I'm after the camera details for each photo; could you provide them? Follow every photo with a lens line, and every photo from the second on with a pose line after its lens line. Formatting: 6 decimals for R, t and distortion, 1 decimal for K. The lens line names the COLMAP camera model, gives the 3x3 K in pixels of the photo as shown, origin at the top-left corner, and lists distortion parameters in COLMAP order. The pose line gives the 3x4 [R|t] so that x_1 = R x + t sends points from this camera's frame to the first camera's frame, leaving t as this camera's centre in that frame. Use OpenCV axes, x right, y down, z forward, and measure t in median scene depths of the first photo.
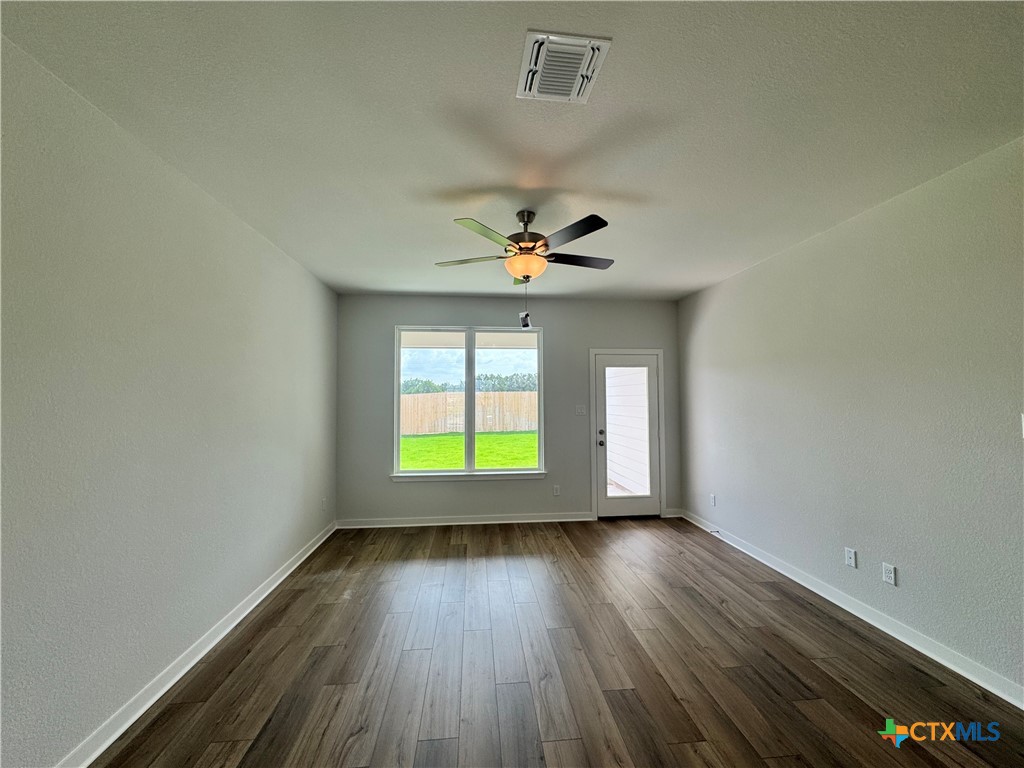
lens RADIAL K [[408.1, 0, 518.1], [0, 408.1, 385.2], [0, 0, 1]] dist [-0.001575, 0.000214]
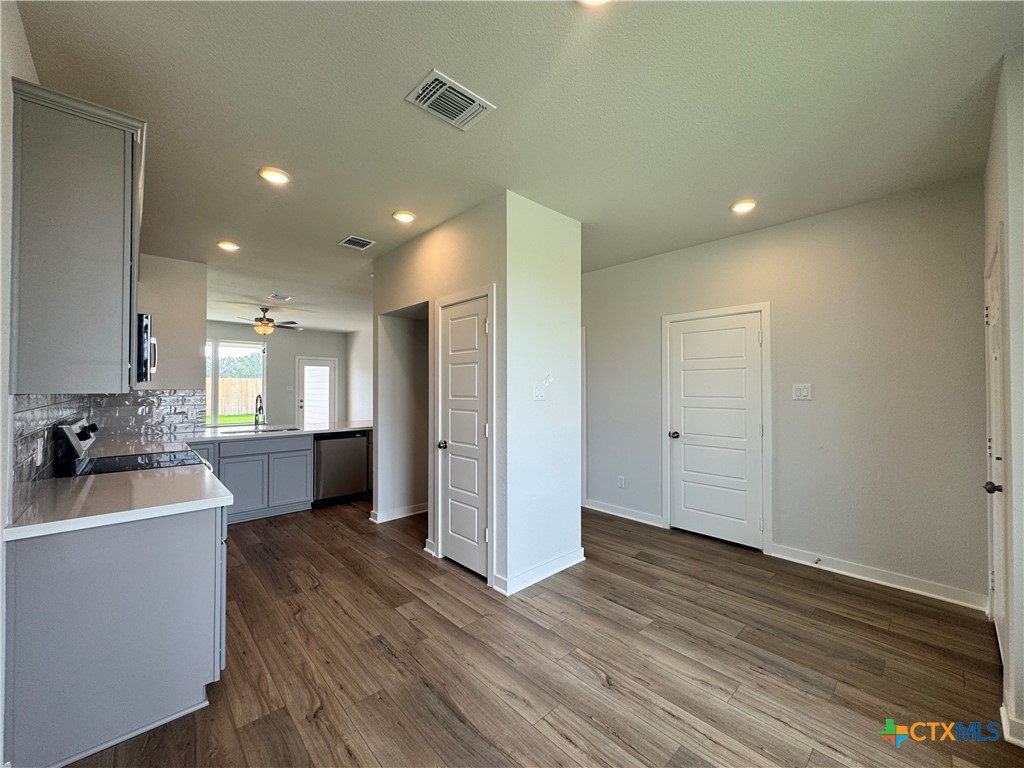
lens RADIAL K [[408.1, 0, 510.8], [0, 408.1, 385.7], [0, 0, 1]] dist [-0.001575, 0.000214]
pose [[0.805883, 0.014359, 0.591900, -0.130151], [-0.029756, 0.999425, 0.016268, -0.013302], [-0.591326, -0.030723, 0.805847, -1.070983]]
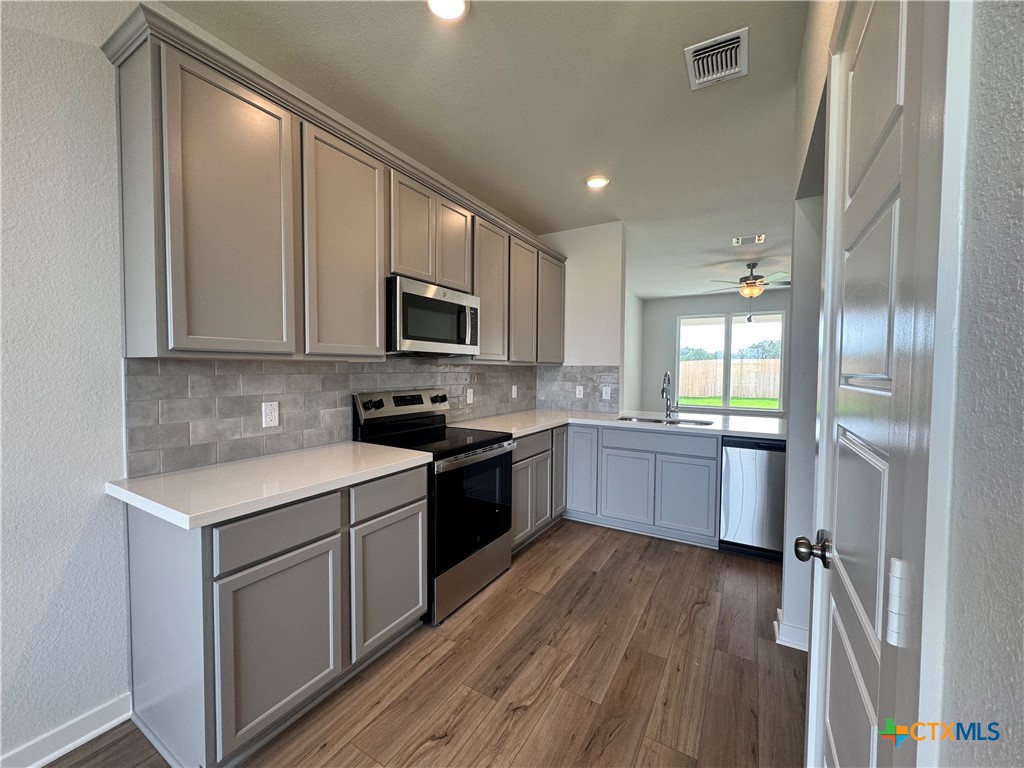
lens RADIAL K [[408.1, 0, 511.3], [0, 408.1, 384.8], [0, 0, 1]] dist [-0.001575, 0.000214]
pose [[0.796536, 0.035556, -0.603544, 0.163886], [0.009813, 0.997377, 0.071709, 0.006760], [0.604511, -0.063042, 0.794098, -0.713136]]
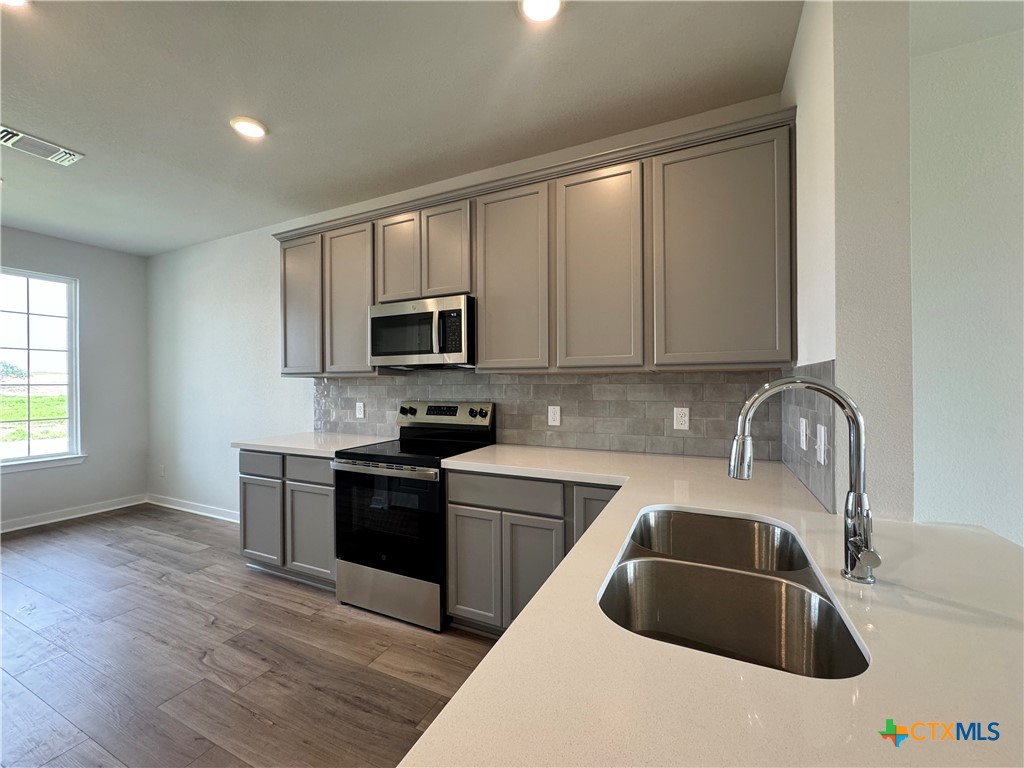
lens RADIAL K [[408.1, 0, 512.3], [0, 408.1, 382.8], [0, 0, 1]] dist [-0.001575, 0.000214]
pose [[-0.523722, 0.012907, -0.851792, 0.161840], [0.043234, 0.998999, -0.011445, 0.035537], [0.850792, -0.042820, -0.523756, -0.014194]]
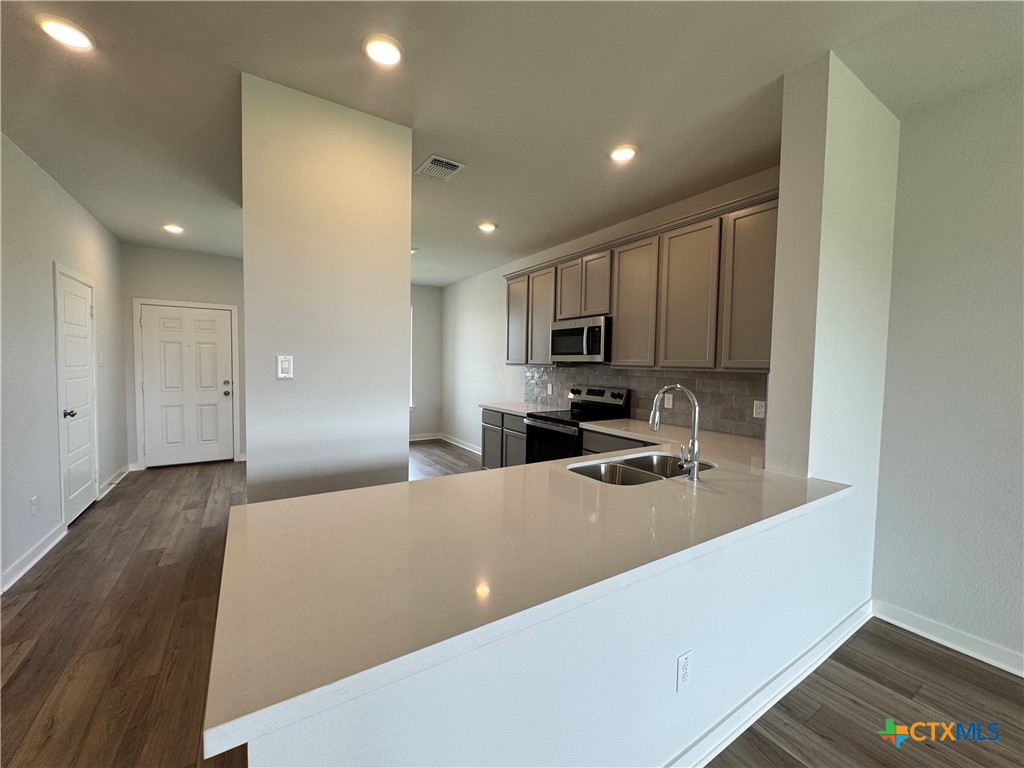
lens RADIAL K [[408.1, 0, 516.4], [0, 408.1, 382.7], [0, 0, 1]] dist [-0.001575, 0.000214]
pose [[-0.890956, 0.015155, -0.453836, 0.242353], [0.007481, 0.999797, 0.018699, 0.027475], [0.454027, 0.013265, -0.890889, 0.252741]]
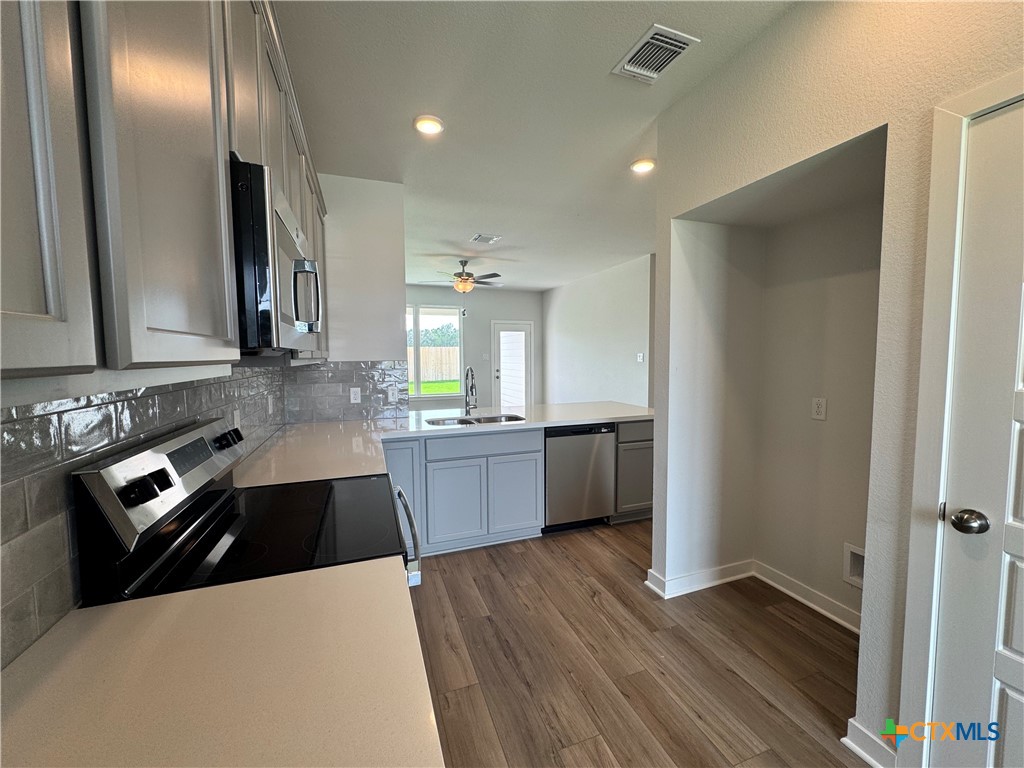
lens RADIAL K [[408.1, 0, 512.6], [0, 408.1, 386.1], [0, 0, 1]] dist [-0.001575, 0.000214]
pose [[0.972252, -0.018243, 0.233224, -0.128584], [-0.007367, 0.994072, 0.108471, -0.002915], [-0.233820, -0.107179, 0.966354, -0.642248]]
